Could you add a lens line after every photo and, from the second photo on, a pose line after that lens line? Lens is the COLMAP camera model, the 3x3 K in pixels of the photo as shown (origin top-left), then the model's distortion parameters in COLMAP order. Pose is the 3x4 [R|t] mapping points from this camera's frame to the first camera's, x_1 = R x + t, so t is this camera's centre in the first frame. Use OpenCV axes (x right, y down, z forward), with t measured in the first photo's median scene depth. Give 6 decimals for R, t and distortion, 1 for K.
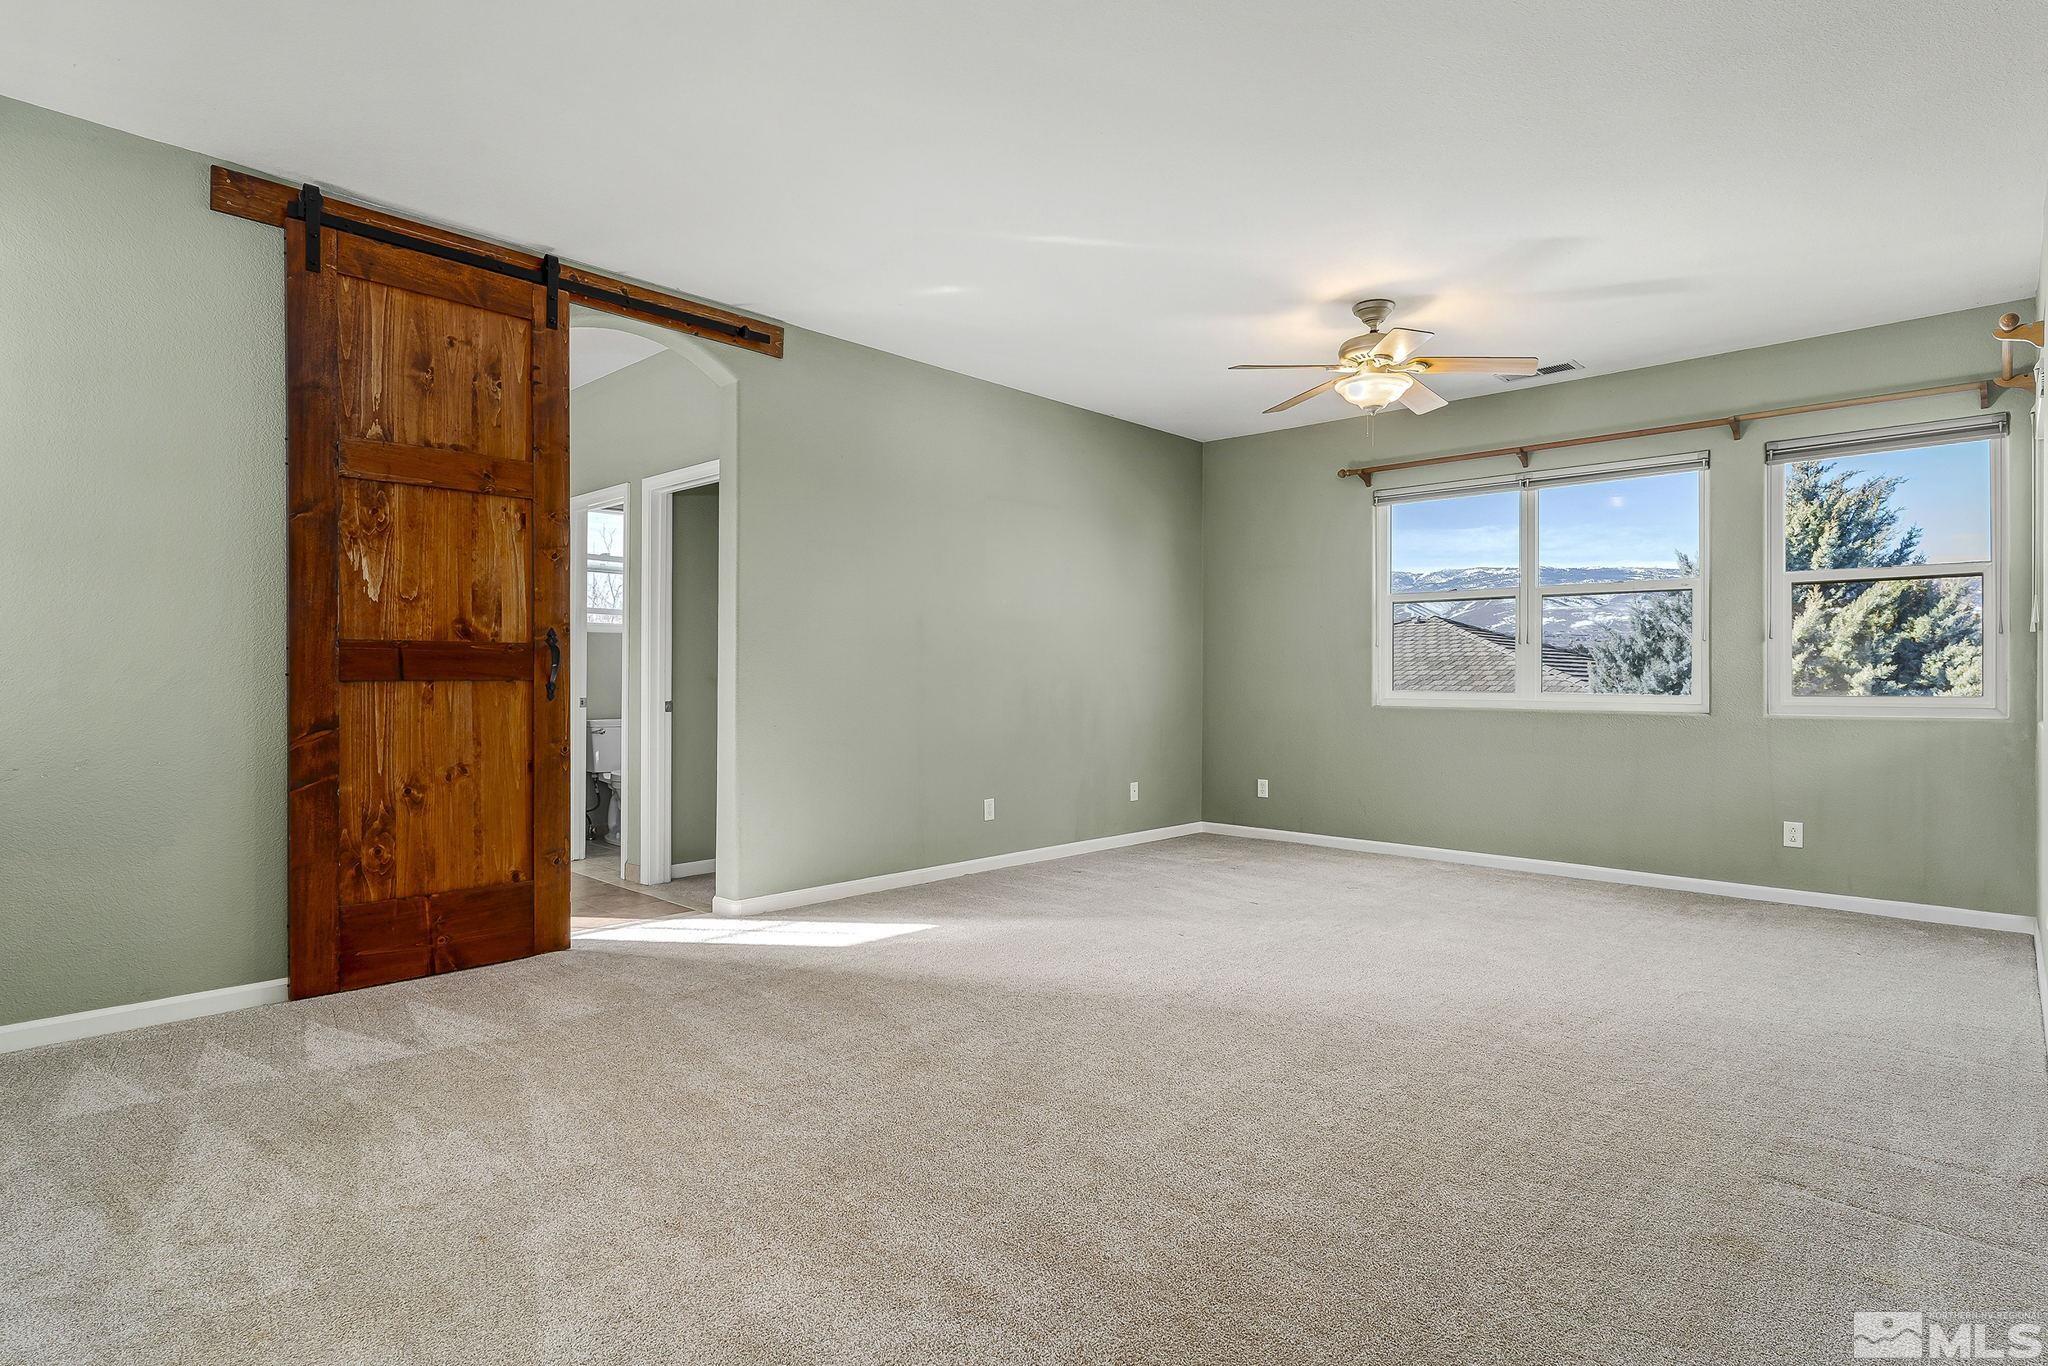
lens RADIAL K [[1066.6, 0, 1012.9], [0, 1066.6, 672.9], [0, 0, 1]] dist [-0.007942, 0.000552]
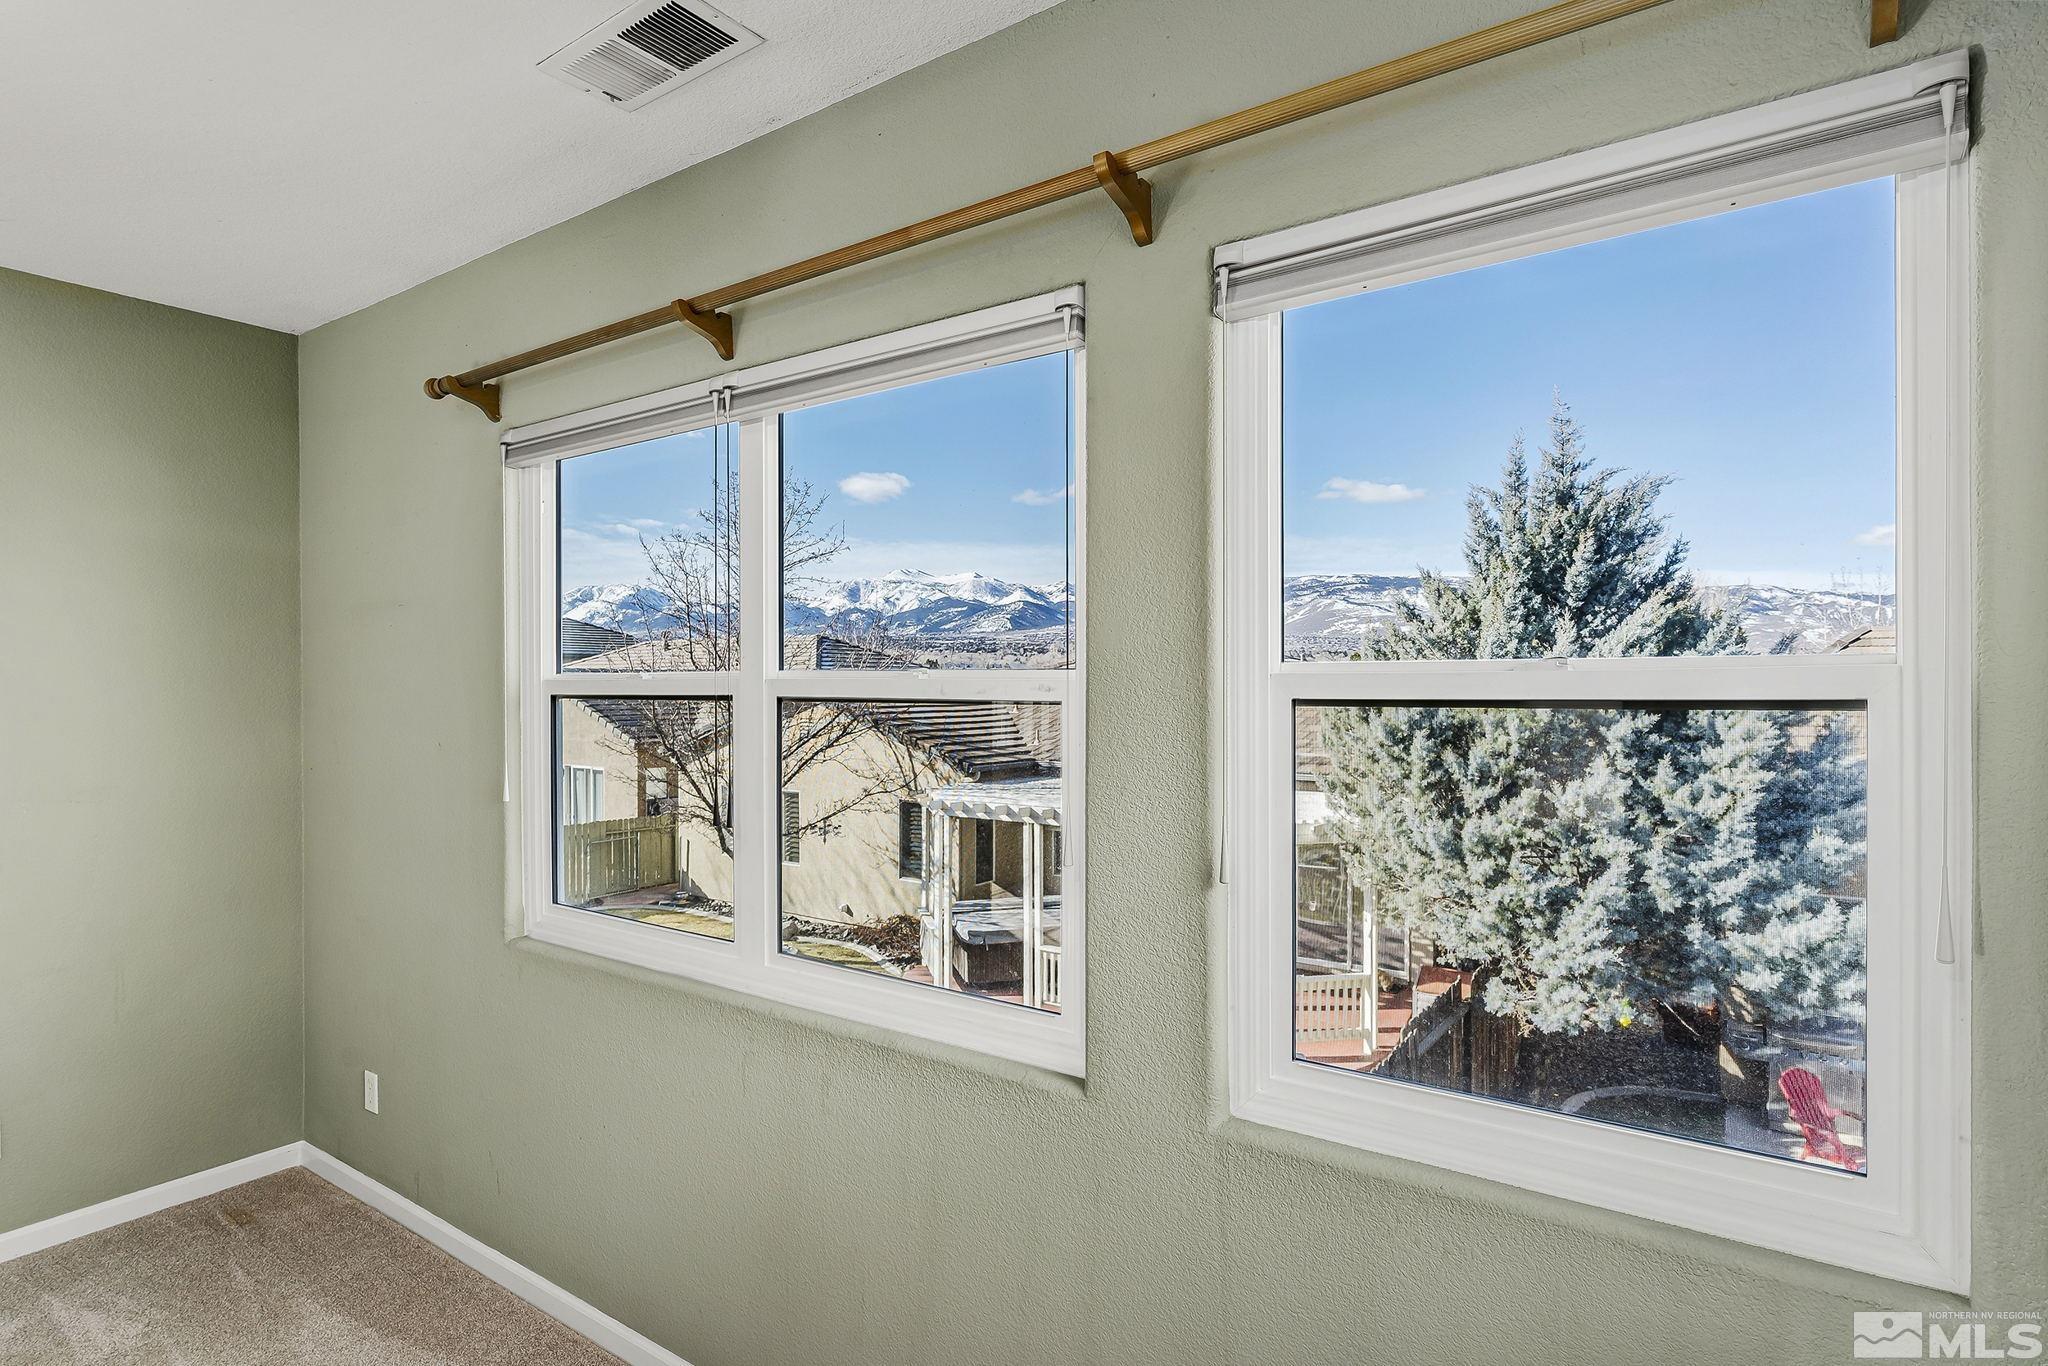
lens RADIAL K [[1066.6, 0, 1031.2], [0, 1066.6, 690.6], [0, 0, 1]] dist [-0.007942, 0.000552]
pose [[0.988464, -0.007714, 0.151258, 0.236930], [0.005768, 0.999895, 0.013299, -0.035825], [-0.151345, -0.012273, 0.988405, 0.272680]]
